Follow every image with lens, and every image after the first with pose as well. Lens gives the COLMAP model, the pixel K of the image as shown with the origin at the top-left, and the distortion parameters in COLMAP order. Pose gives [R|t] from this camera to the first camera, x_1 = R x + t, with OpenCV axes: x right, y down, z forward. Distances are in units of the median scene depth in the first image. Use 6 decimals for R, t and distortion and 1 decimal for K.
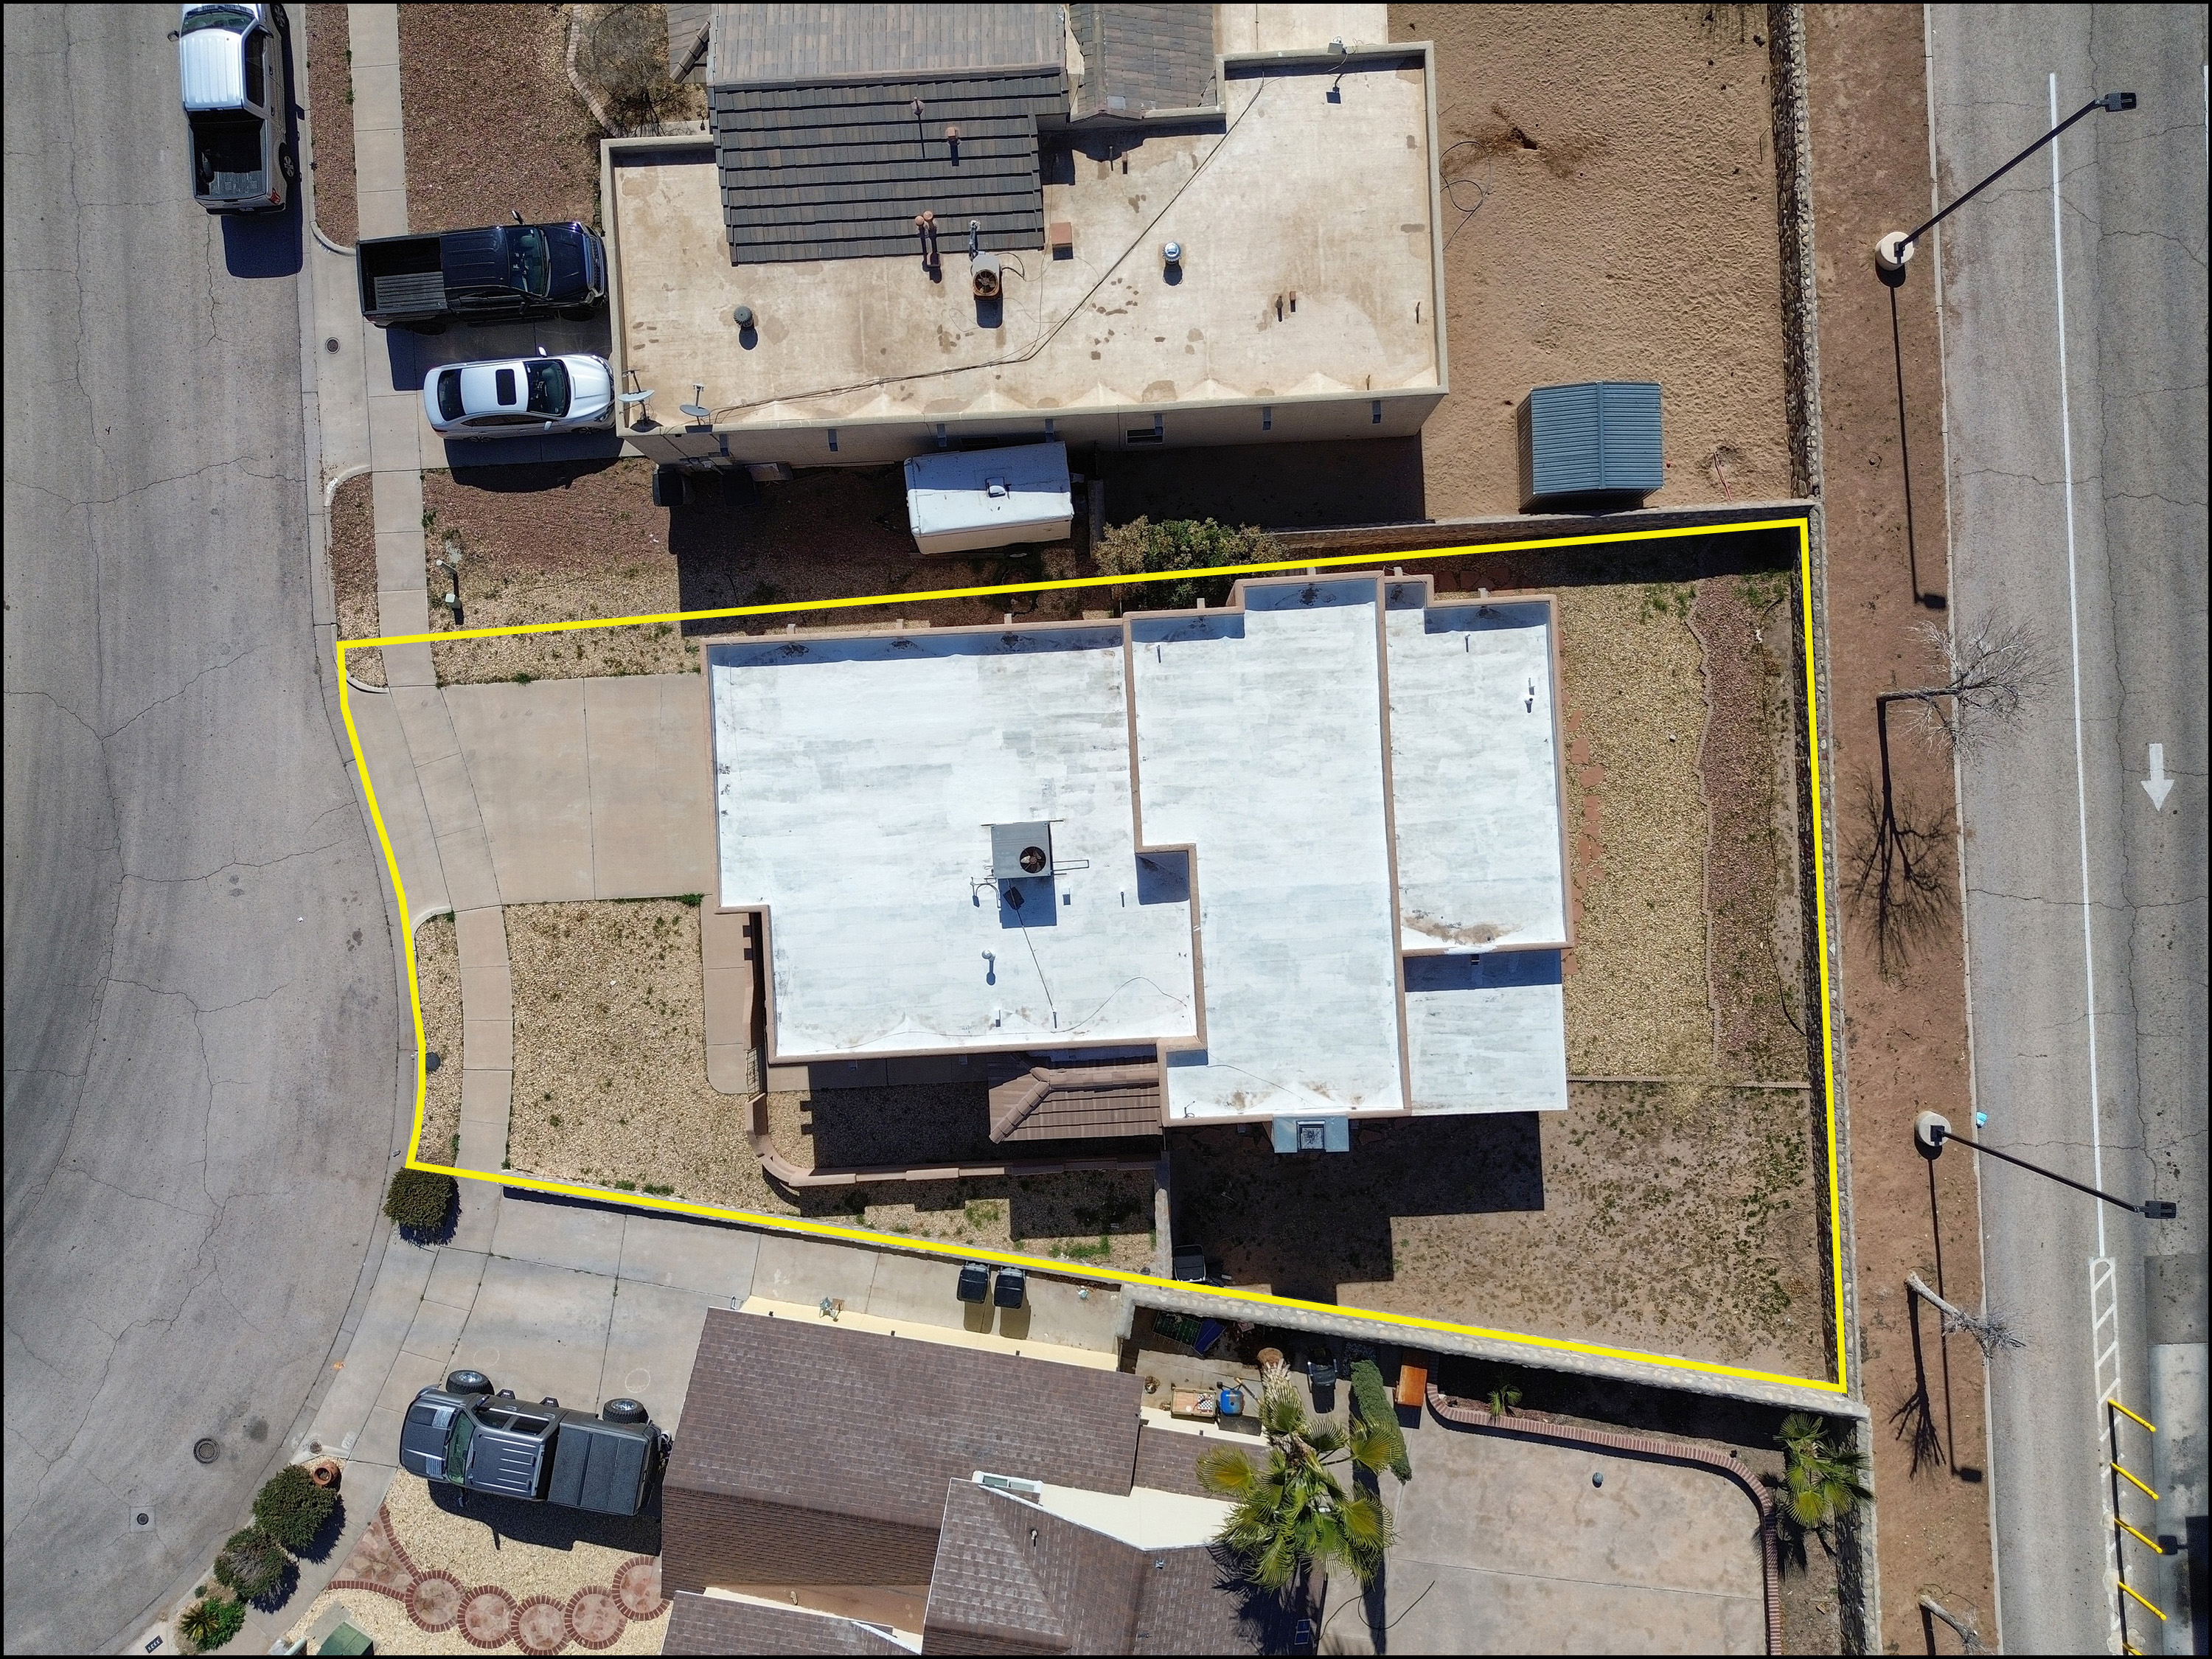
lens RADIAL K [[1566.0, 0, 1106.0], [0, 1566.0, 829.5], [0, 0, 1]] dist [0.060290, -0.048016]
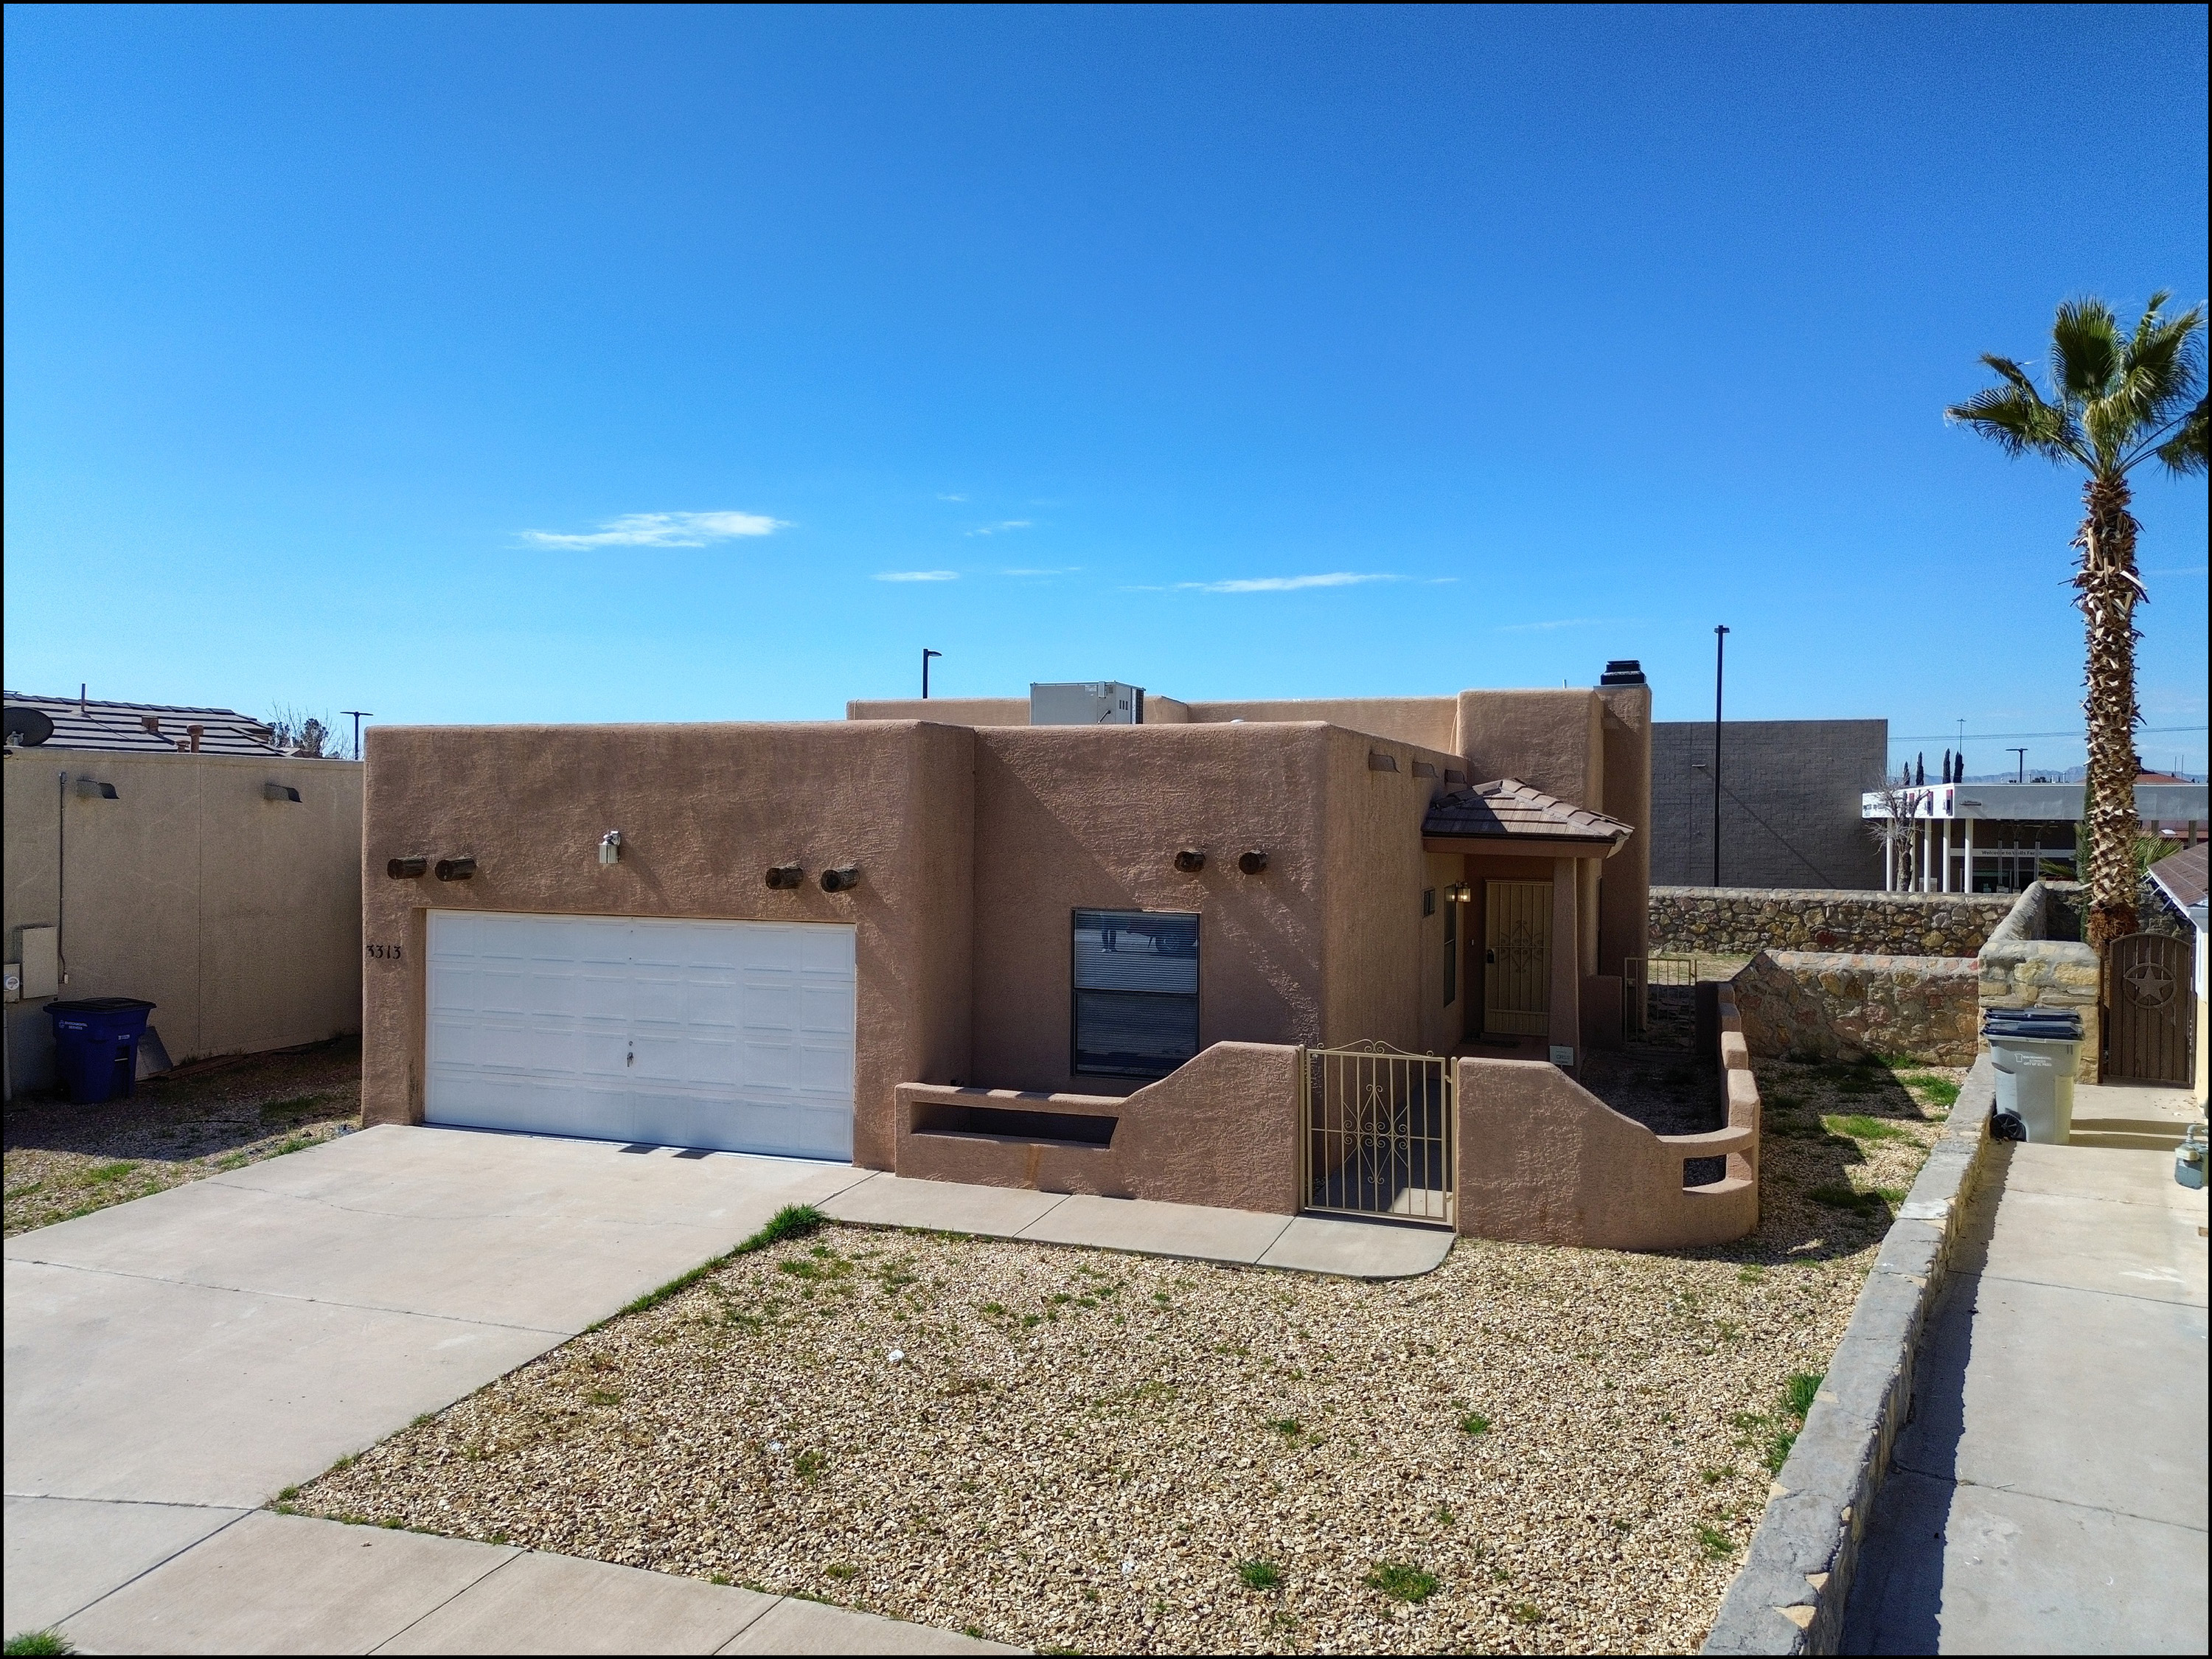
lens RADIAL K [[1562.8, 0, 1111.1], [0, 1562.8, 833.5], [0, 0, 1]] dist [0.062849, -0.053242]
pose [[0.390576, -0.000822, 0.920570, -0.578128], [0.920493, 0.013380, -0.390531, 0.245347], [-0.011997, 0.999910, 0.005983, 1.009633]]
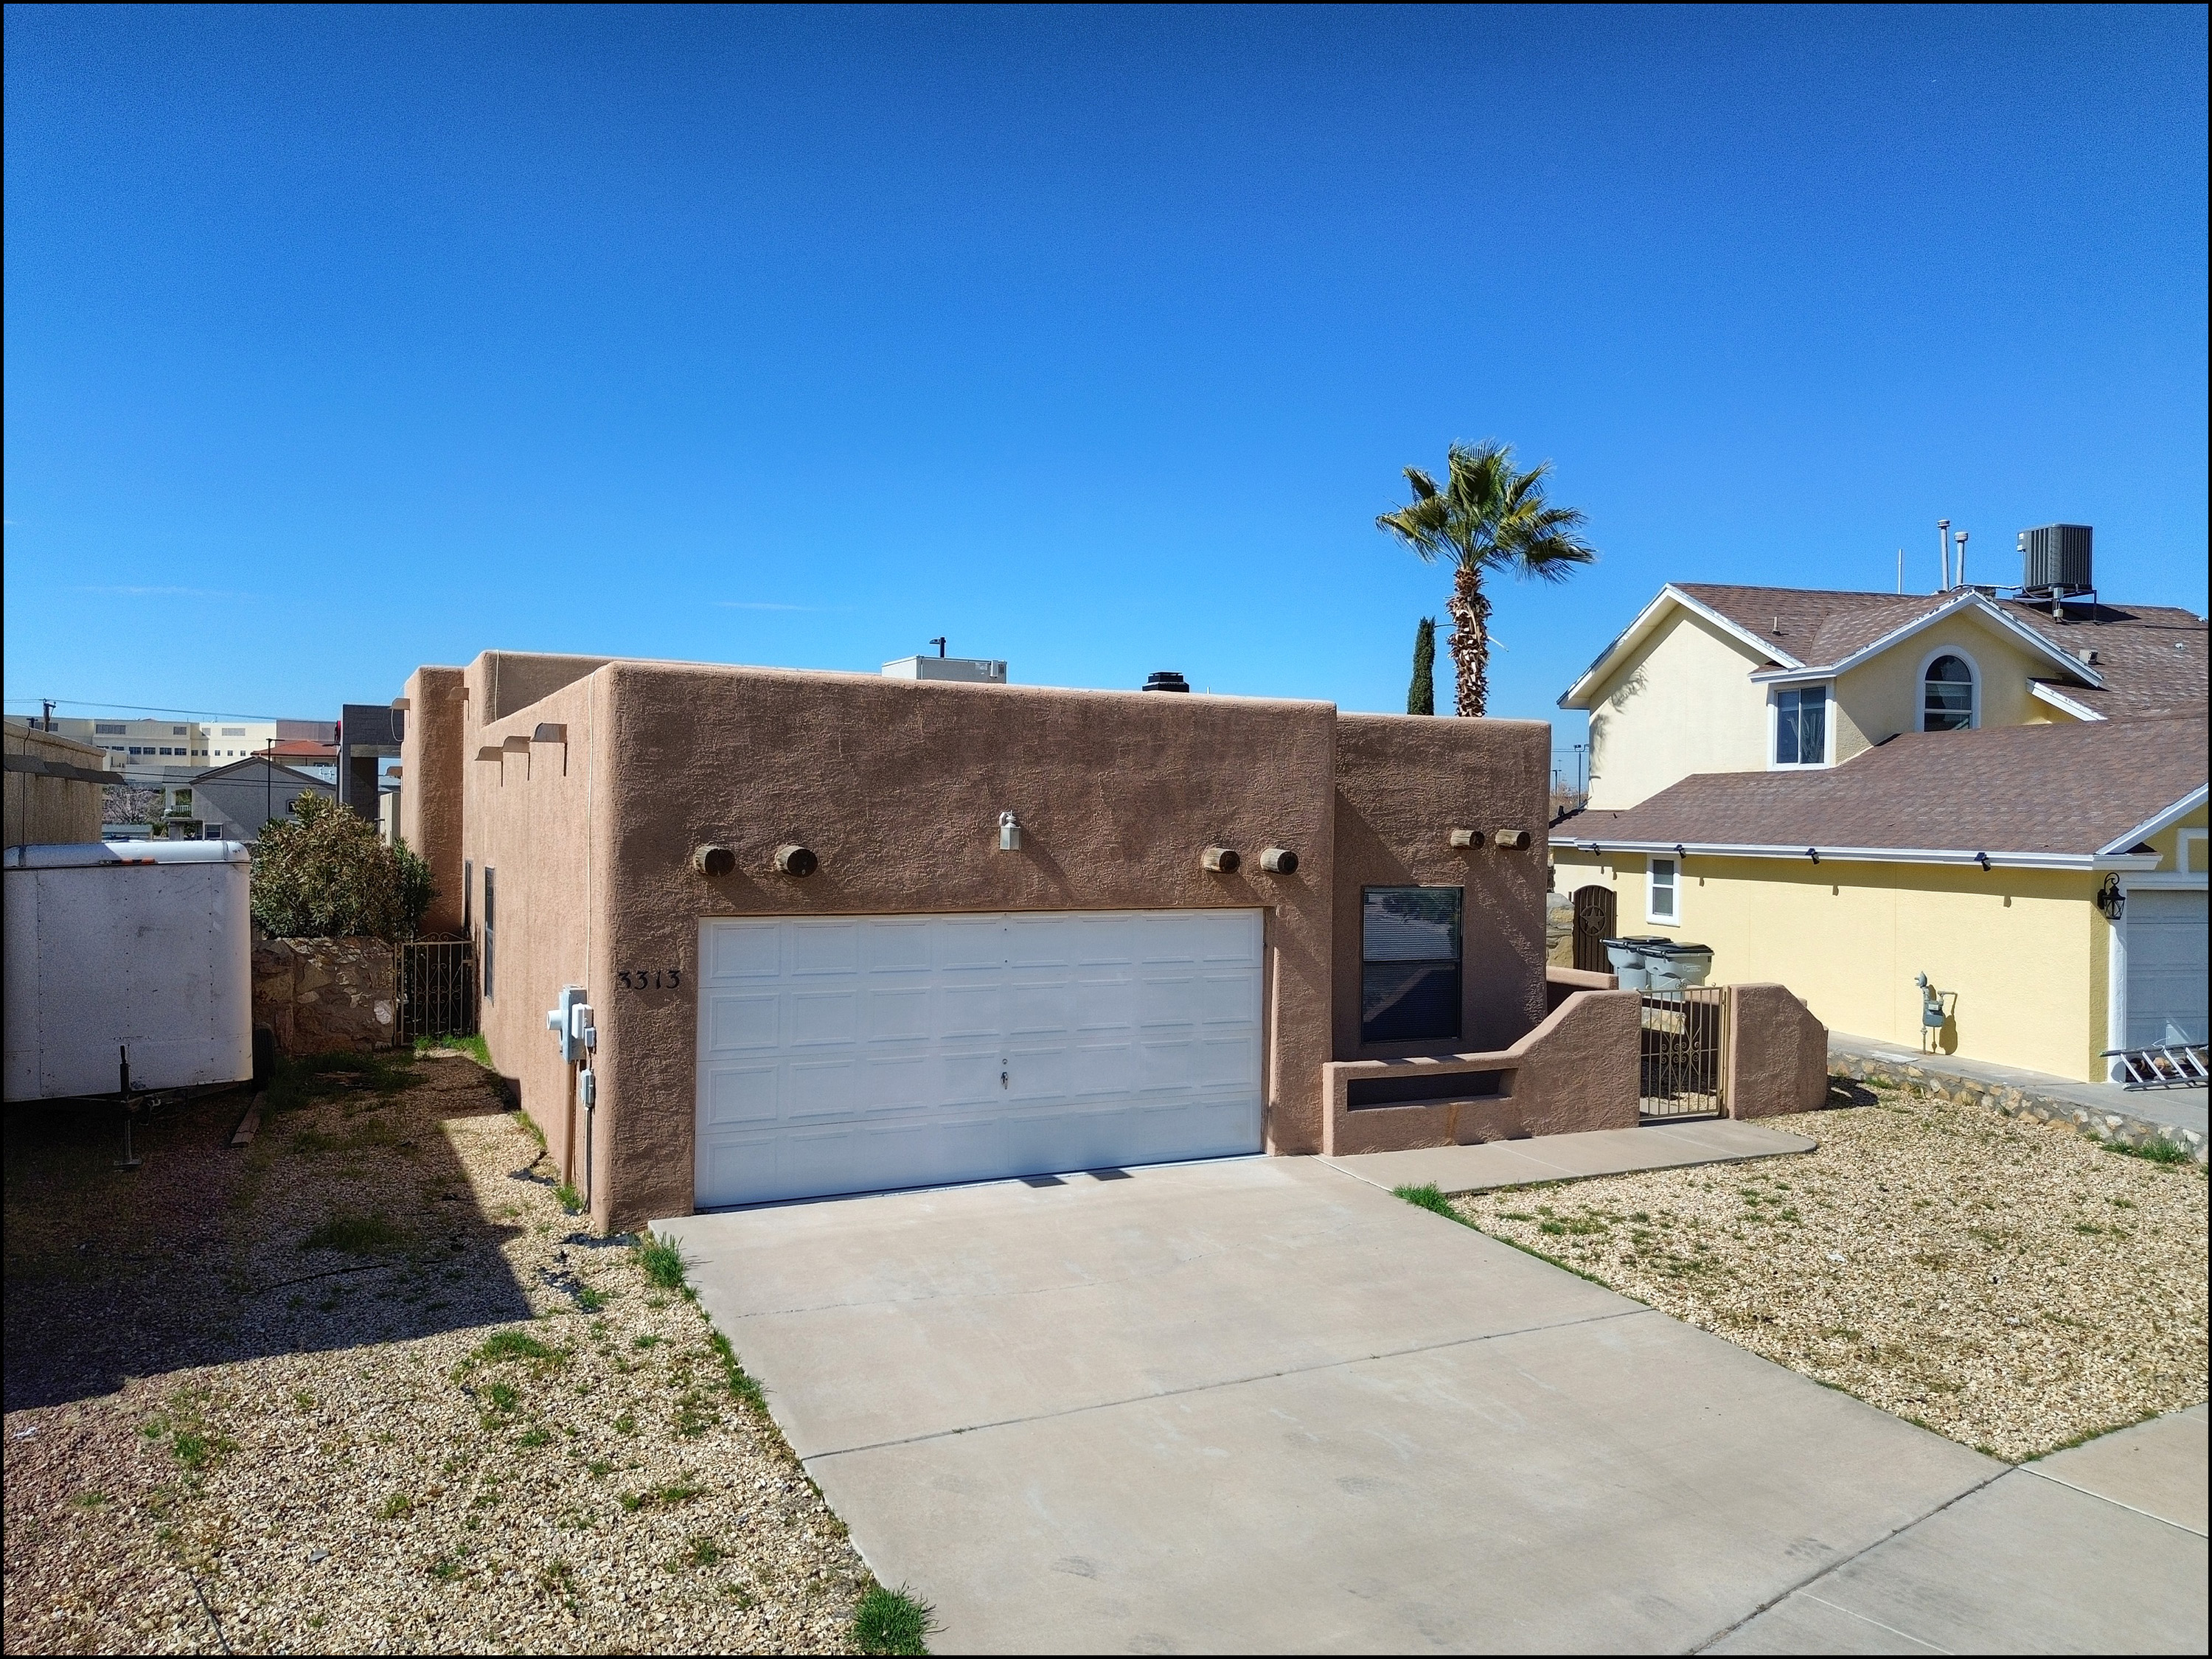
lens RADIAL K [[1566.0, 0, 1106.0], [0, 1566.0, 829.5], [0, 0, 1]] dist [0.060290, -0.048016]
pose [[-0.400137, -0.002059, 0.916453, -0.576381], [0.916409, 0.009191, 0.400138, -0.154175], [-0.009247, 0.999956, -0.001790, 1.017396]]
